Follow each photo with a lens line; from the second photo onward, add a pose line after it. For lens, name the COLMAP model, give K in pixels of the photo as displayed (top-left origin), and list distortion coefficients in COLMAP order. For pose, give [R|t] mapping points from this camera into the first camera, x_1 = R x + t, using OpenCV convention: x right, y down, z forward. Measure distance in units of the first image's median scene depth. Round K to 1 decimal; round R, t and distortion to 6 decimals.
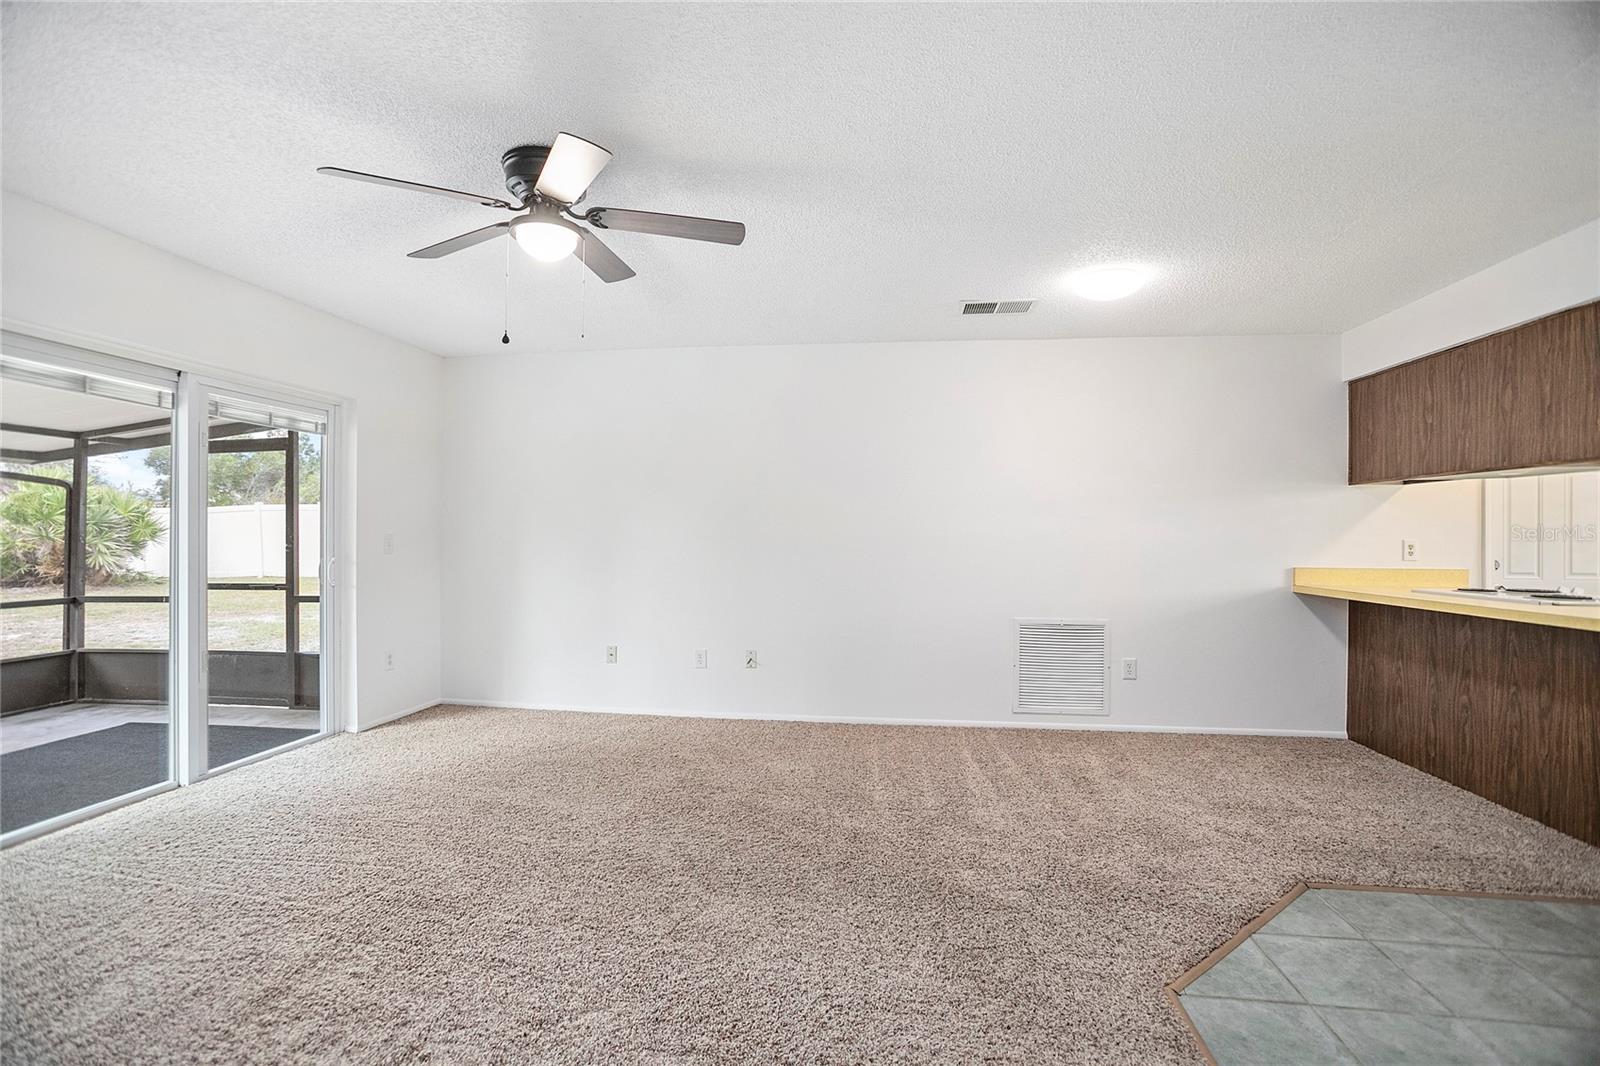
lens RADIAL K [[730.2, 0, 798.0], [0, 730.2, 538.7], [0, 0, 1]] dist [-0.043812, 0.011957]
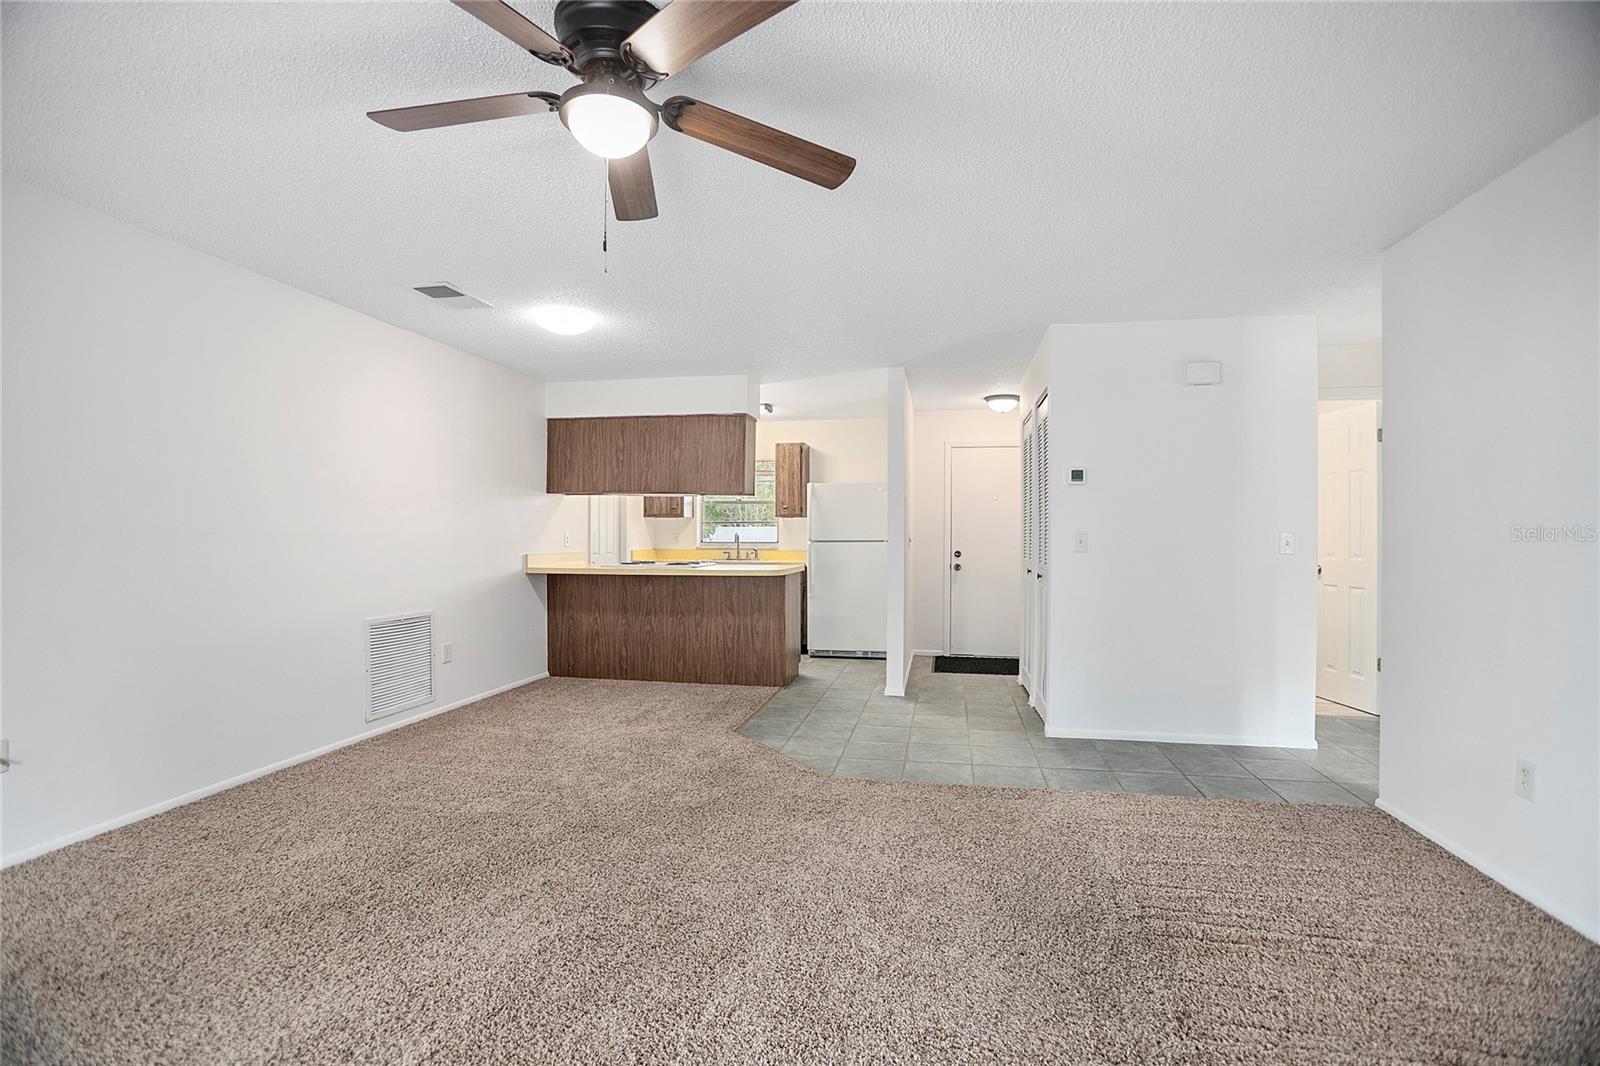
lens RADIAL K [[730.2, 0, 795.4], [0, 730.2, 532.6], [0, 0, 1]] dist [-0.043812, 0.011957]
pose [[0.065888, 0.000135, 0.997827, -0.617558], [-0.001129, 0.999999, -0.000060, 0.000498], [-0.997826, -0.001122, 0.065888, 0.436349]]
